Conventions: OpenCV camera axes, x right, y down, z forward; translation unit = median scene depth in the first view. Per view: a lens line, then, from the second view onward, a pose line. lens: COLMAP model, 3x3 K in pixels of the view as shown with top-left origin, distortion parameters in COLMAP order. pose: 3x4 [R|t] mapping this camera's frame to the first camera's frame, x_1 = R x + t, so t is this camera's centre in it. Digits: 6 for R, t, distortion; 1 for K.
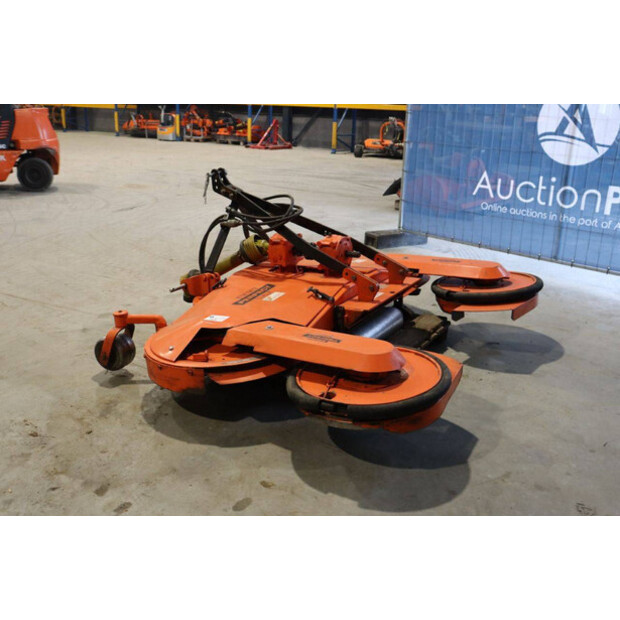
lens RADIAL K [[631.7, 0, 310.0], [0, 631.7, 310.0], [0, 0, 1]] dist [-0.105972, 0.178329]
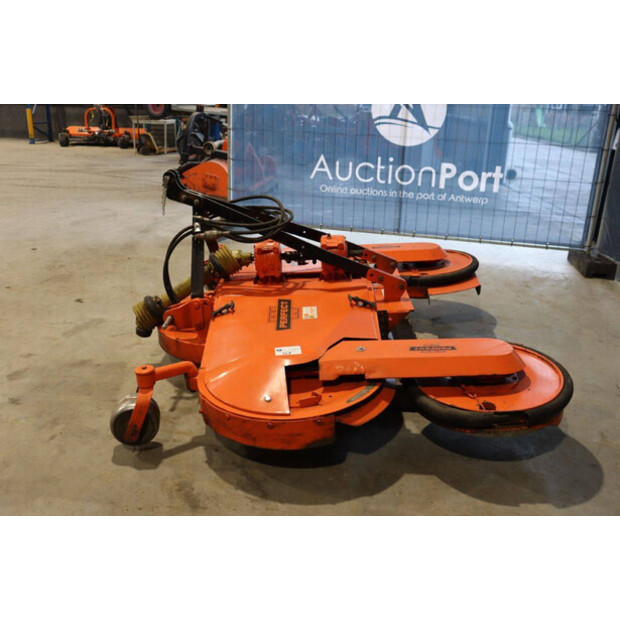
lens RADIAL K [[602.7, 0, 310.0], [0, 602.7, 310.0], [0, 0, 1]] dist [-0.083103, 0.028095]
pose [[0.853127, -0.174309, 0.491722, -0.293526], [0.154109, 0.984672, 0.081678, -0.058500], [-0.498422, 0.006097, 0.866913, 0.166957]]
